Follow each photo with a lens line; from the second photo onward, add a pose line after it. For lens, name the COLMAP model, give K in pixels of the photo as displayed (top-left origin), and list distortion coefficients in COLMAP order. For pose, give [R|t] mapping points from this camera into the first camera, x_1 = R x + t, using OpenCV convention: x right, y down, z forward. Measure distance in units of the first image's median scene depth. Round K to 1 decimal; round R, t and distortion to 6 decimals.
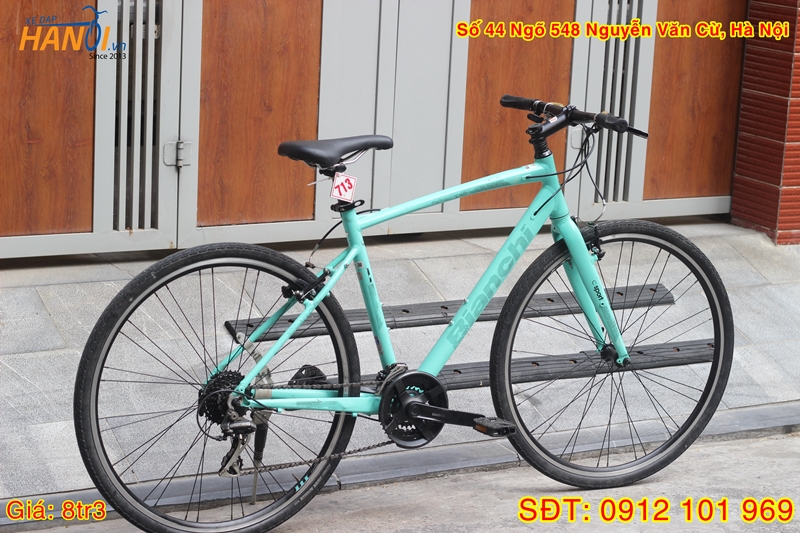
lens RADIAL K [[1906.2, 0, 400.0], [0, 1906.2, 266.5], [0, 0, 1]] dist [-0.062091, 0.227175]
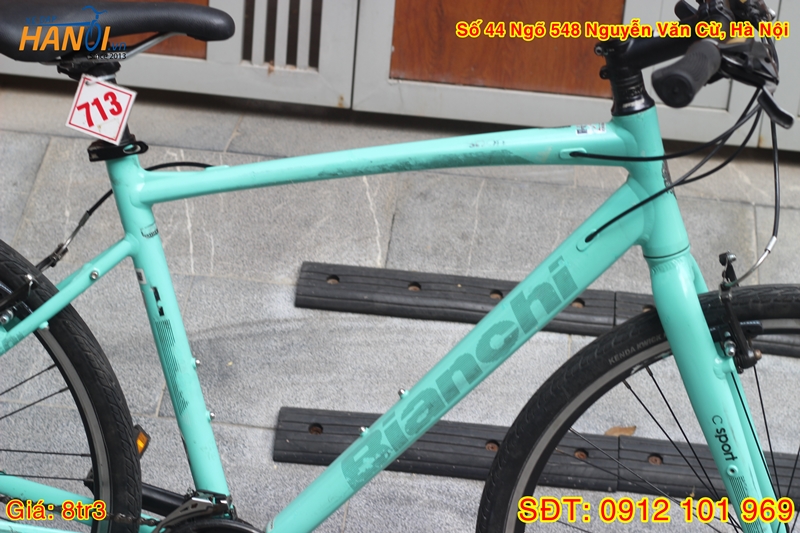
lens RADIAL K [[1906.2, 0, 400.0], [0, 1906.2, 266.5], [0, 0, 1]] dist [-0.062091, 0.227175]
pose [[0.832808, 0.234035, -0.501657, 0.245544], [-0.153092, 0.968262, 0.197566, -0.097211], [0.531972, -0.087735, 0.842204, 0.594171]]
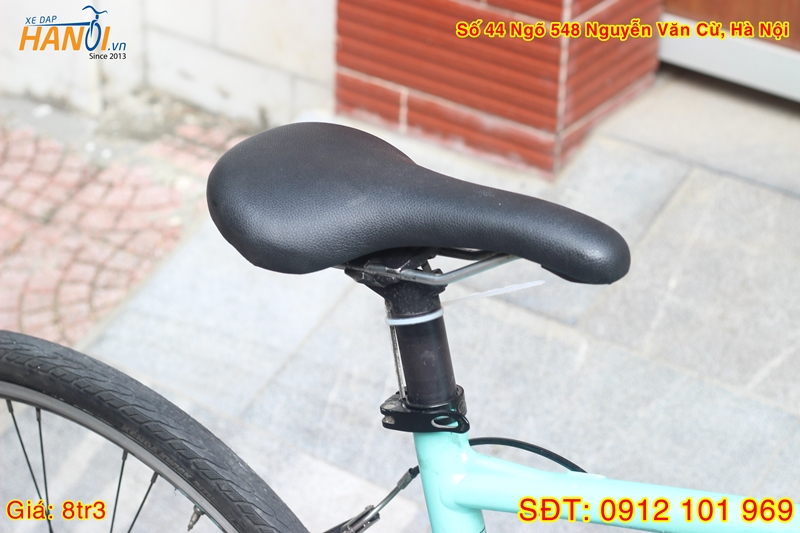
lens RADIAL K [[1906.2, 0, 400.0], [0, 1906.2, 266.5], [0, 0, 1]] dist [-0.062091, 0.227175]
pose [[0.428181, 0.444191, -0.786992, 0.171823], [-0.207374, 0.895918, 0.392844, -0.150409], [0.879578, -0.005007, 0.475729, 0.791195]]
